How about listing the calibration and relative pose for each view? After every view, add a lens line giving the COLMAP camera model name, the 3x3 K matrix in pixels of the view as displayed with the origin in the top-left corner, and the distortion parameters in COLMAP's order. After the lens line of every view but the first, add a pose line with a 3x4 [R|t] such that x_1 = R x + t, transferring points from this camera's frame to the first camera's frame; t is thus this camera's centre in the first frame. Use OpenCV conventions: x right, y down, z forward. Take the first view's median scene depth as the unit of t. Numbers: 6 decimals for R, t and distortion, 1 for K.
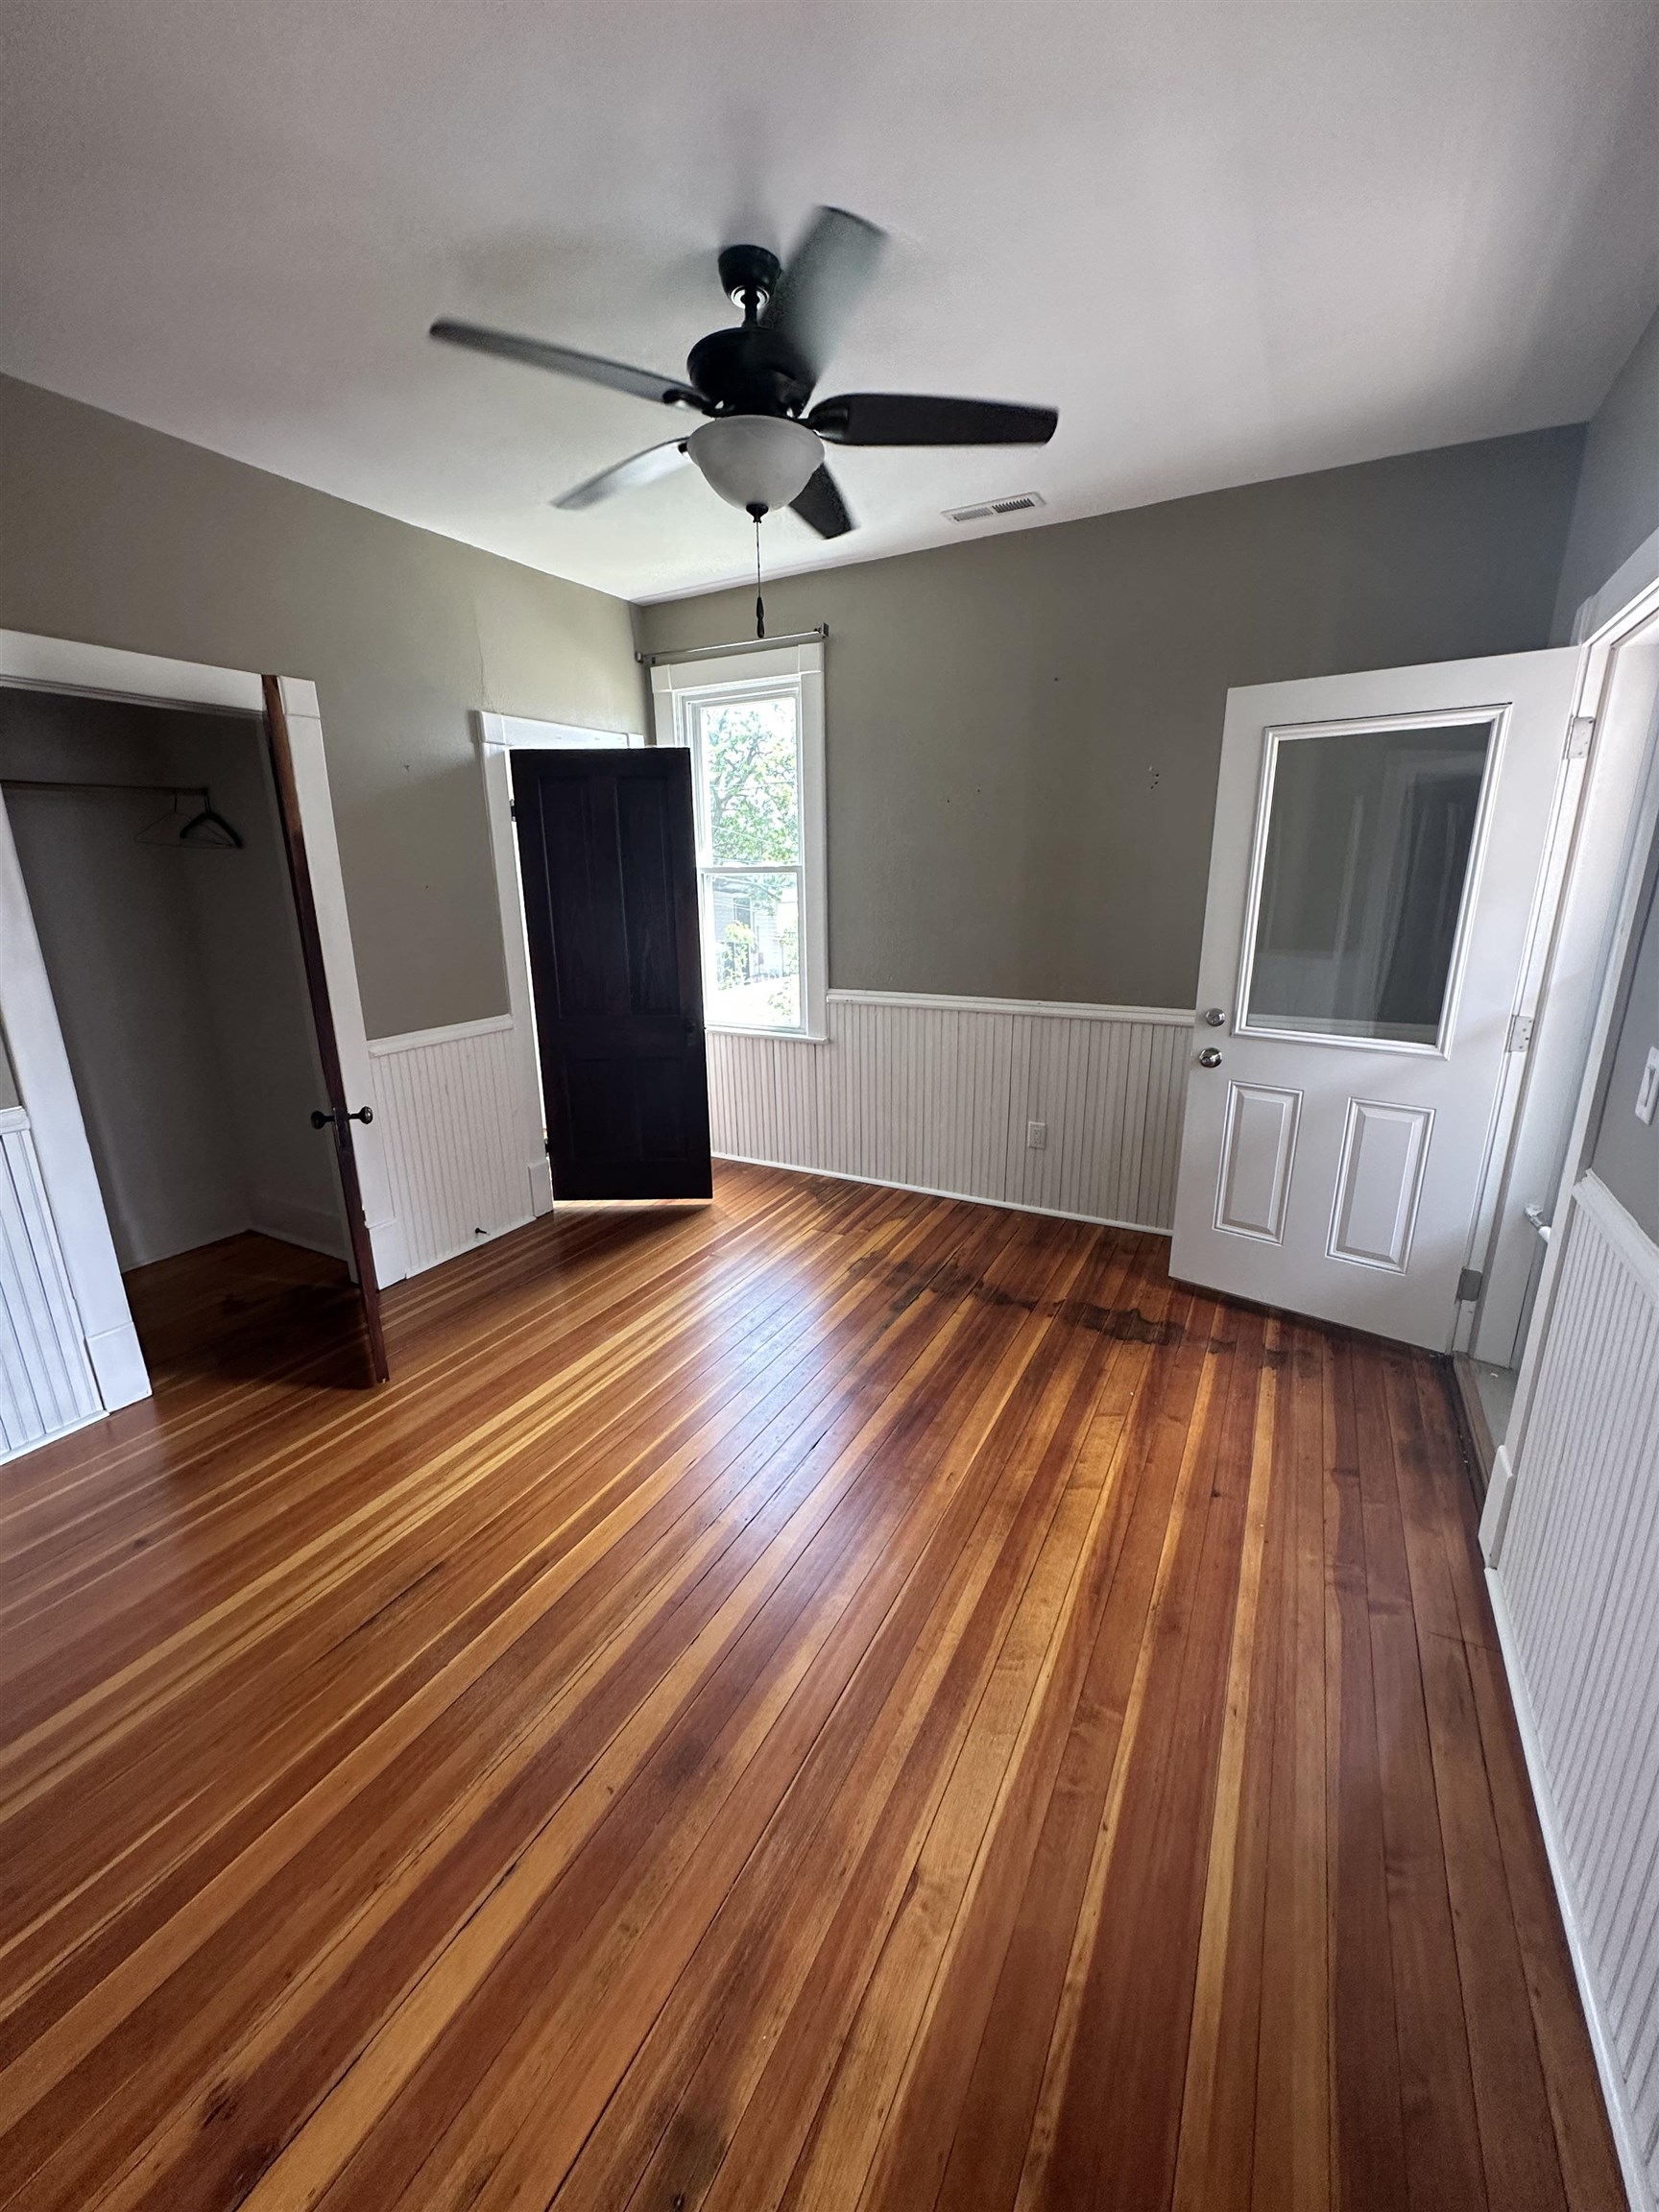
lens RADIAL K [[888.1, 0, 836.3], [0, 888.1, 1100.3], [0, 0, 1]] dist [-0.001854, 0.000095]
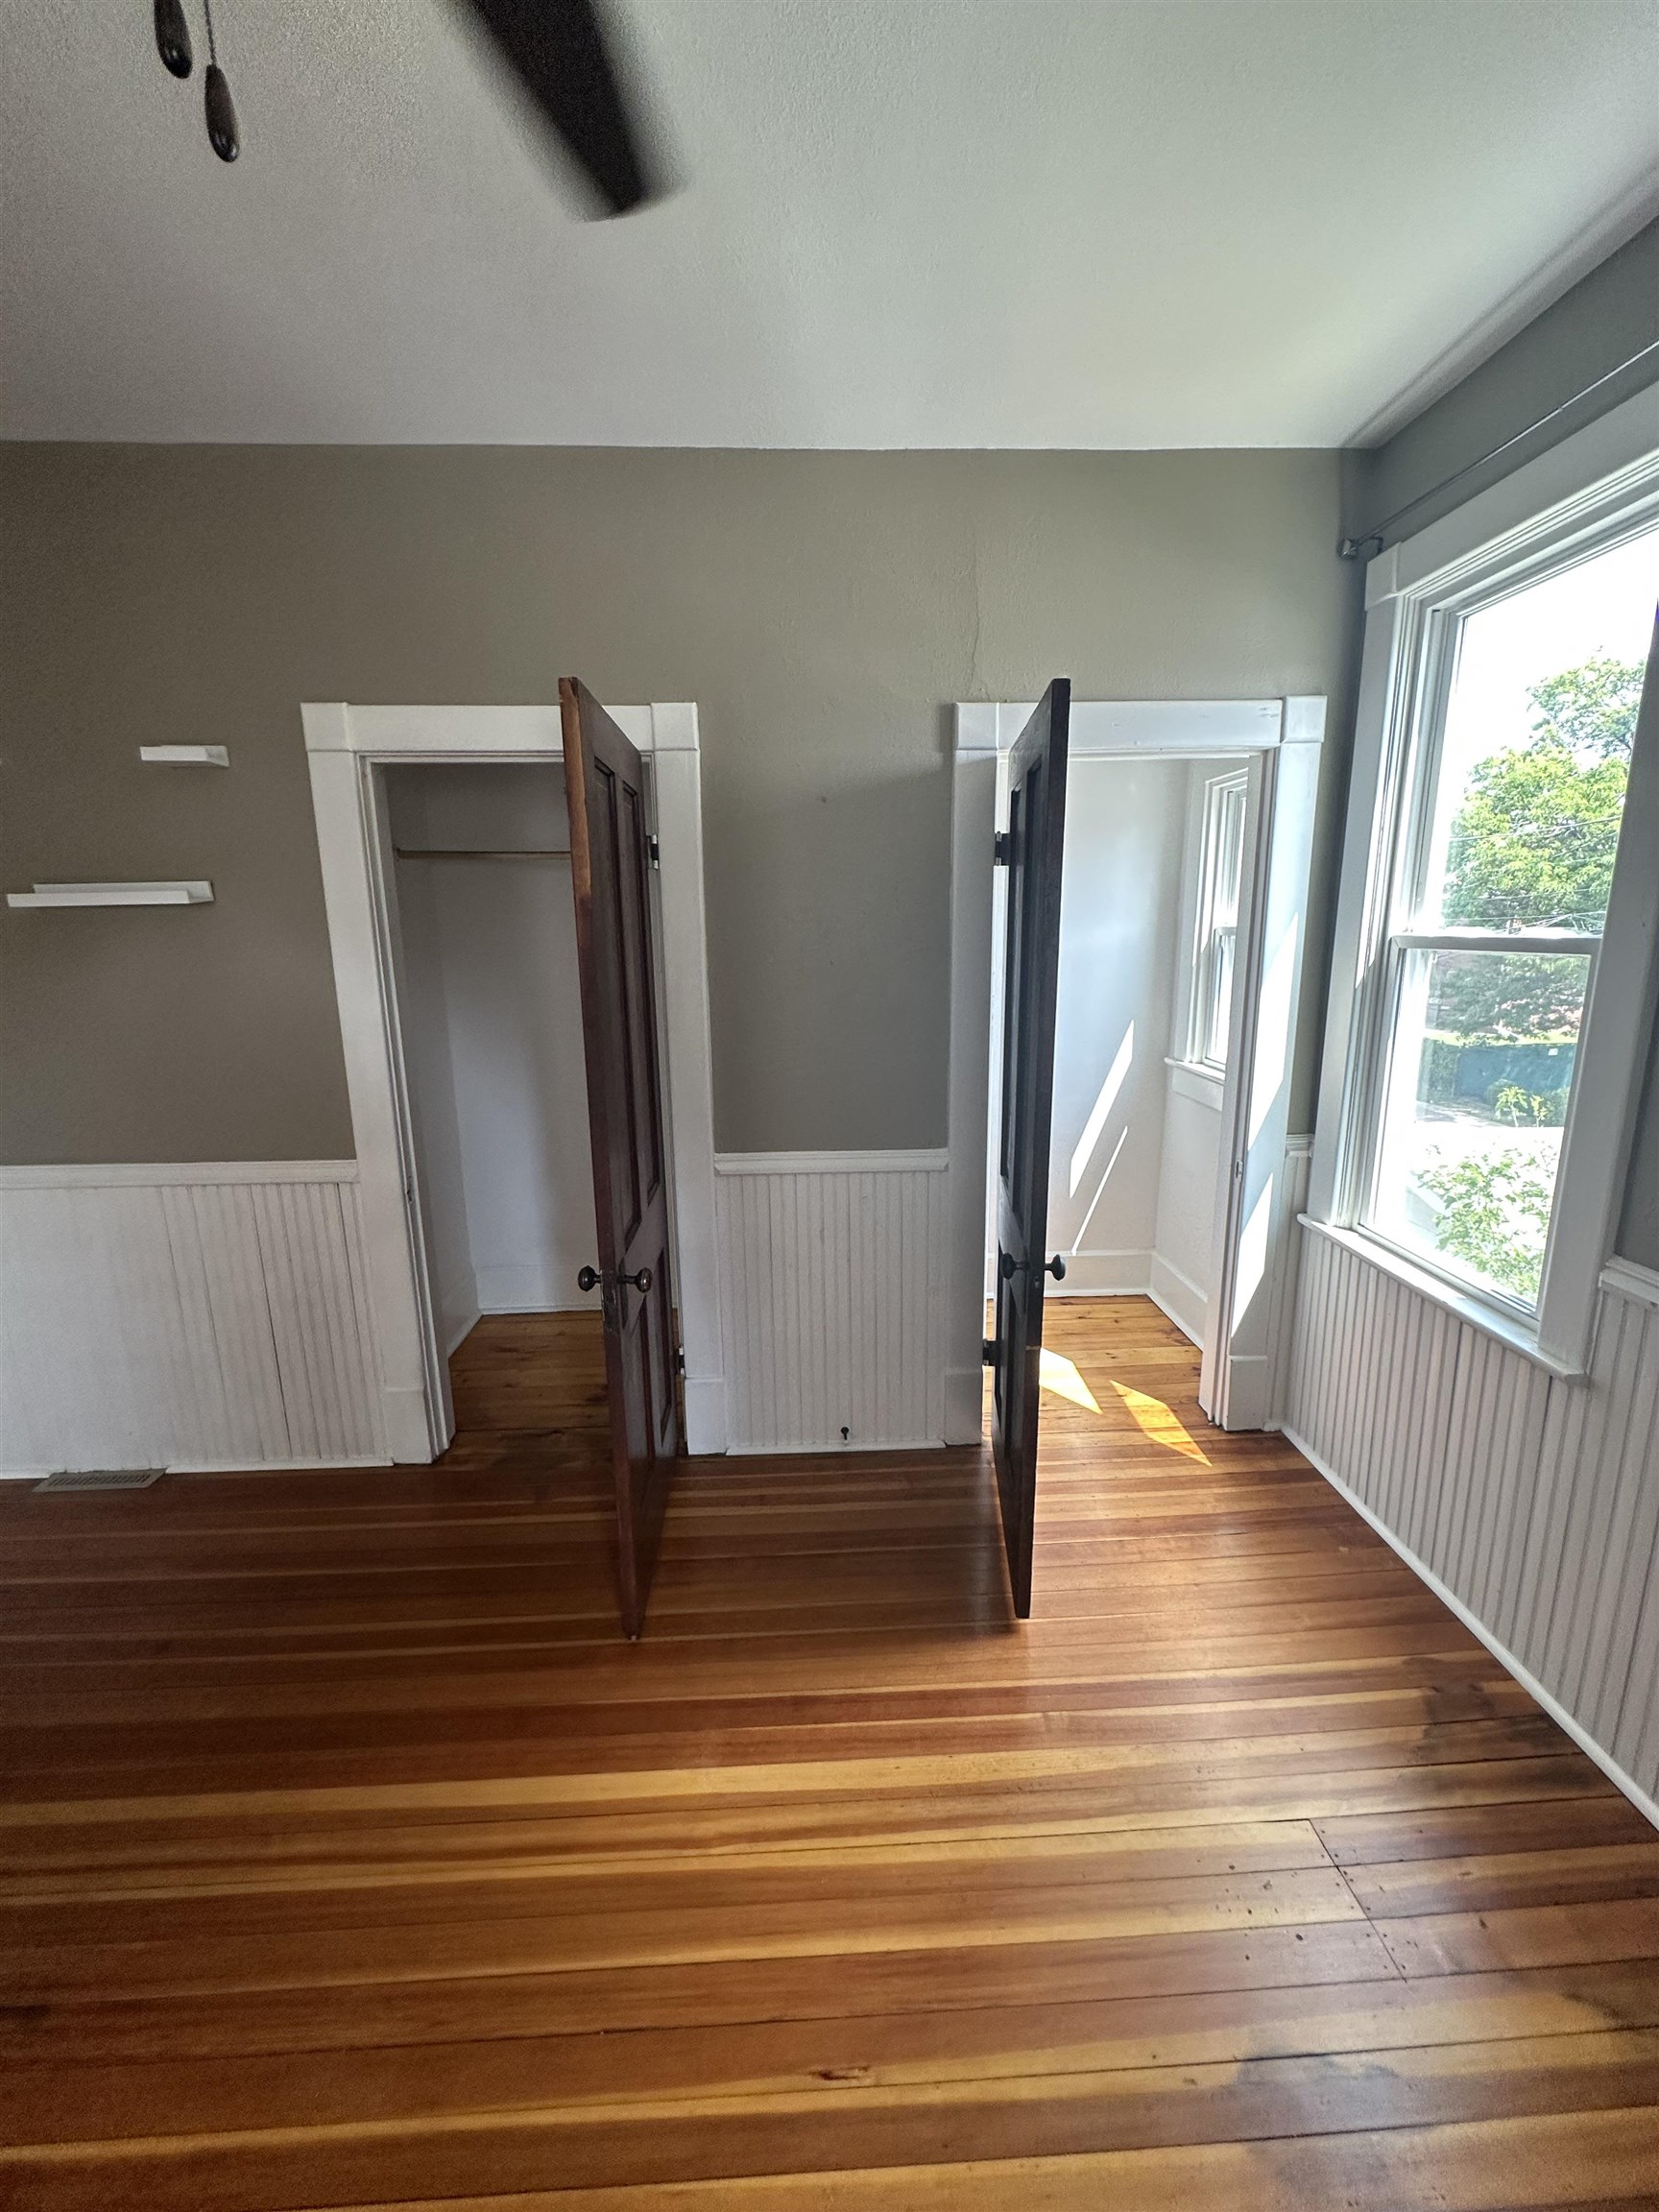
lens RADIAL K [[888.1, 0, 836.3], [0, 888.1, 1100.3], [0, 0, 1]] dist [-0.001854, 0.000095]
pose [[0.505245, 0.175629, -0.844916, 0.154925], [-0.221267, 0.972707, 0.069879, -0.164933], [0.834128, 0.151646, 0.530316, 0.581045]]
